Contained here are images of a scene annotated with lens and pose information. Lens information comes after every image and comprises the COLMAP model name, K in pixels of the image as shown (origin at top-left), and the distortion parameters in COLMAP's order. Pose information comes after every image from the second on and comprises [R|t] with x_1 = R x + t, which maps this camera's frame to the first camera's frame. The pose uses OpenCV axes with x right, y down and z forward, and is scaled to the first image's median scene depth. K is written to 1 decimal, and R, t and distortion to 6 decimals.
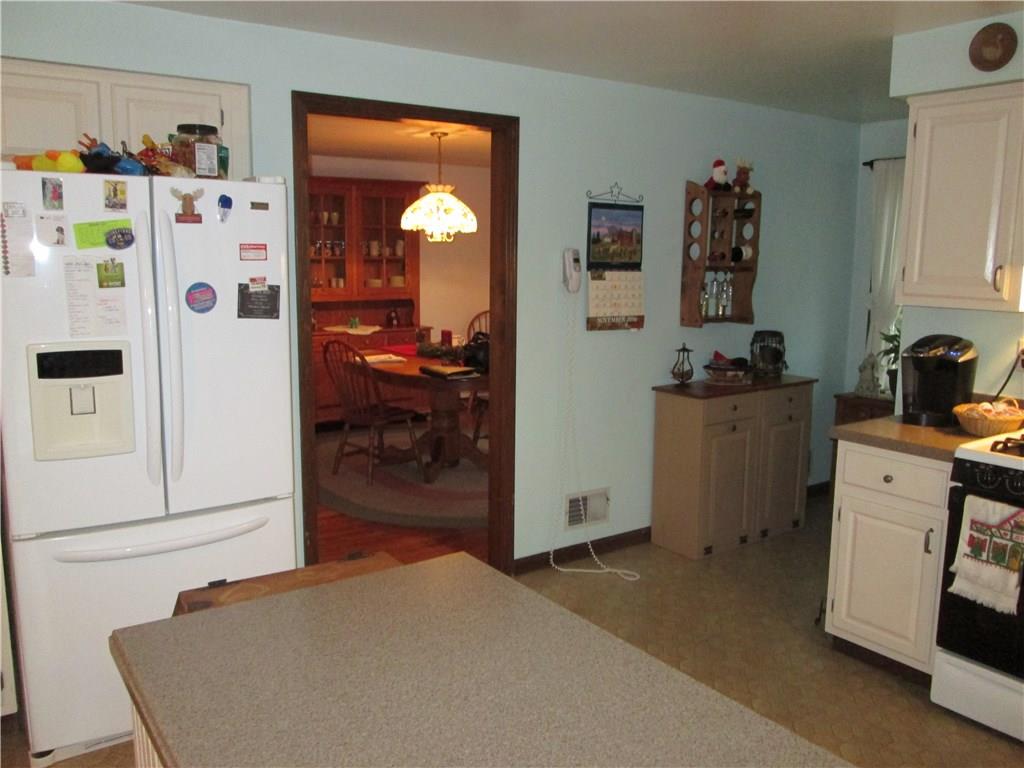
lens RADIAL K [[858.3, 0, 516.8], [0, 858.3, 385.4], [0, 0, 1]] dist [-0.004434, -0.002584]
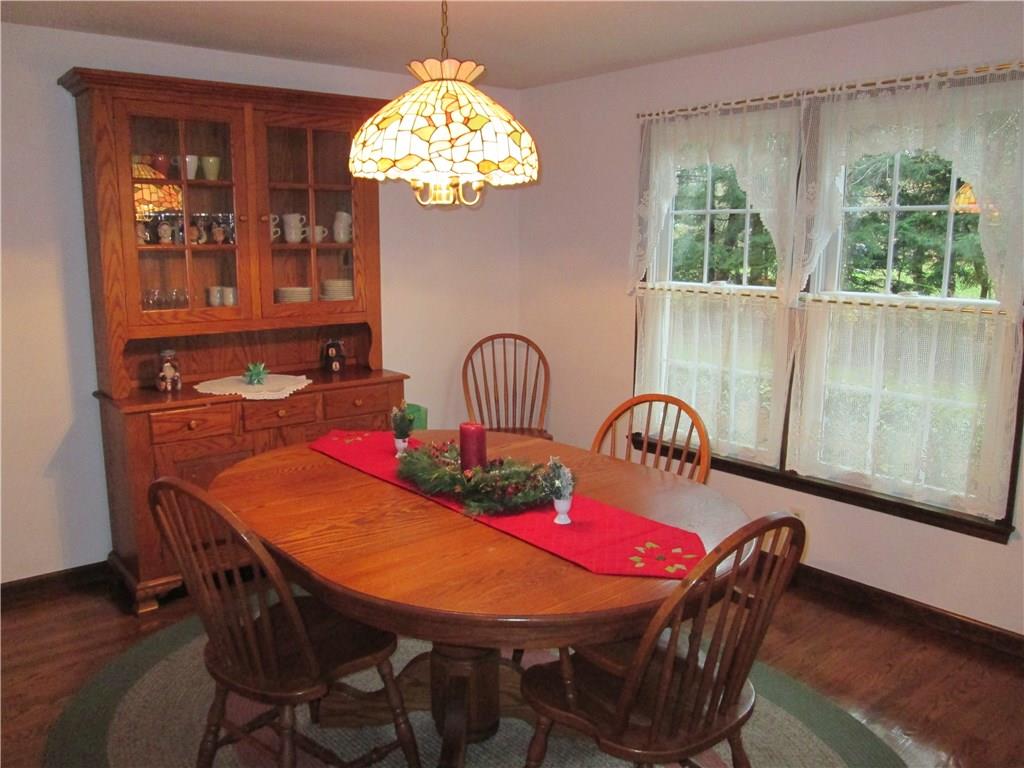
lens RADIAL K [[858.3, 0, 506.0], [0, 858.3, 381.7], [0, 0, 1]] dist [-0.004434, -0.002584]
pose [[0.997965, -0.020142, 0.060498, -0.071494], [0.019442, 0.999737, 0.012144, -0.071134], [-0.060727, -0.010943, 0.998094, 0.478359]]
